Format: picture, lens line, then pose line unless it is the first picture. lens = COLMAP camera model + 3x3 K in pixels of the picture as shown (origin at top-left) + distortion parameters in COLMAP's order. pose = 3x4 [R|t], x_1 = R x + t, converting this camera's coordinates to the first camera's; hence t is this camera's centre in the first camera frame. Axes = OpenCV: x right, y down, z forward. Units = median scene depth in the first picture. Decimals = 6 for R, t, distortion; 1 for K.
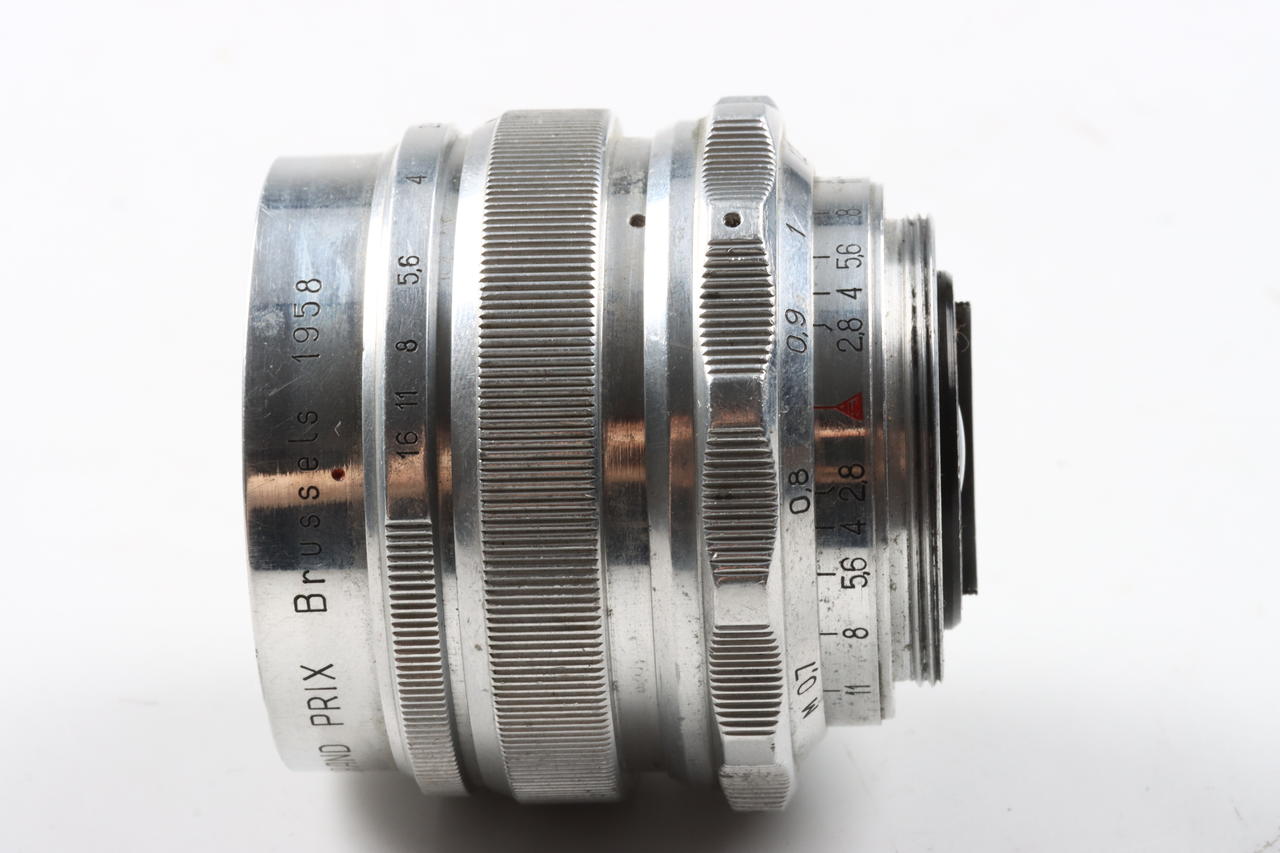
lens RADIAL K [[3577.7, 0, 640.0], [0, 3577.7, 425.6], [0, 0, 1]] dist [-0.025556, 0.000000]
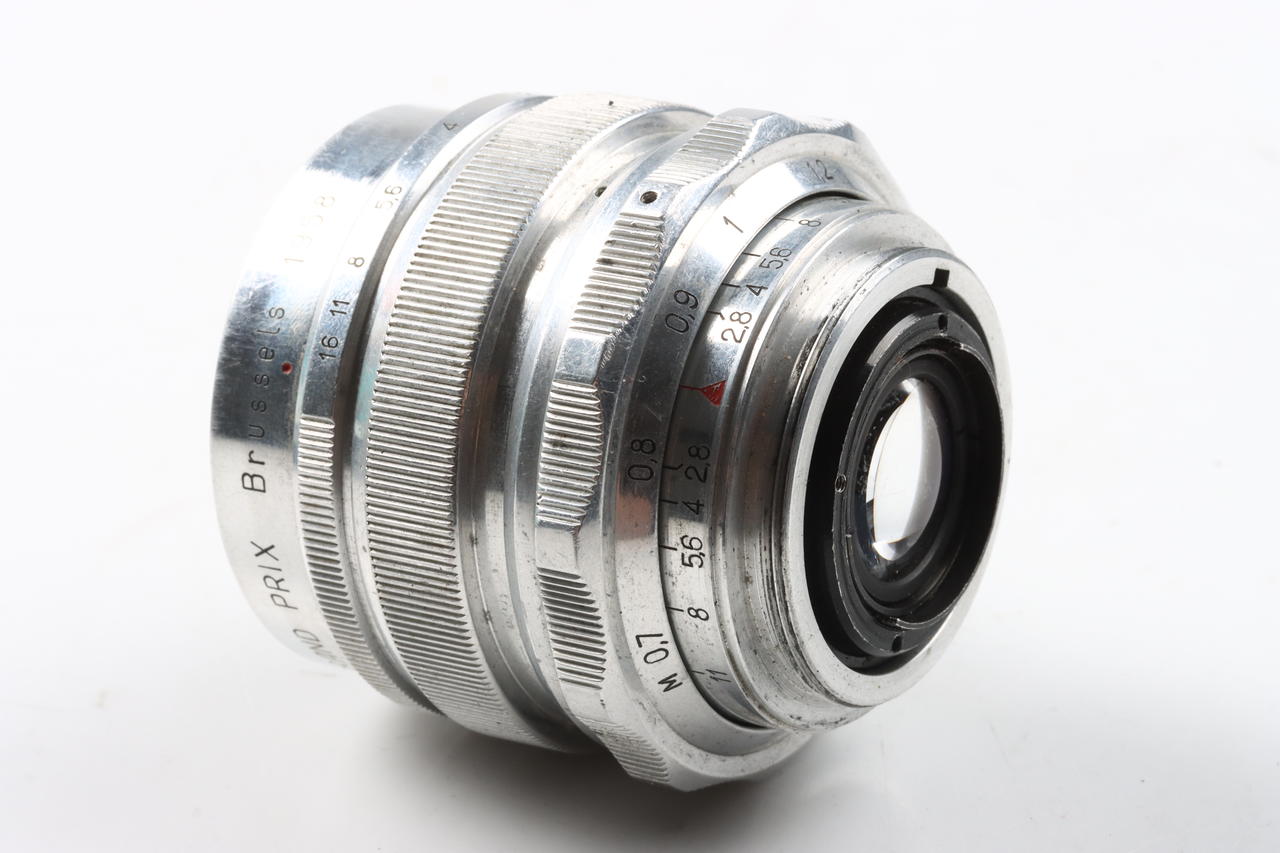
lens RADIAL K [[3577.7, 0, 639.8], [0, 3577.7, 427.3], [0, 0, 1]] dist [-0.025556, 0.000000]
pose [[0.902719, 0.191108, -0.385456, 0.433646], [-0.211394, 0.977344, -0.010509, 0.019833], [0.374715, 0.090970, 0.922666, 0.034821]]
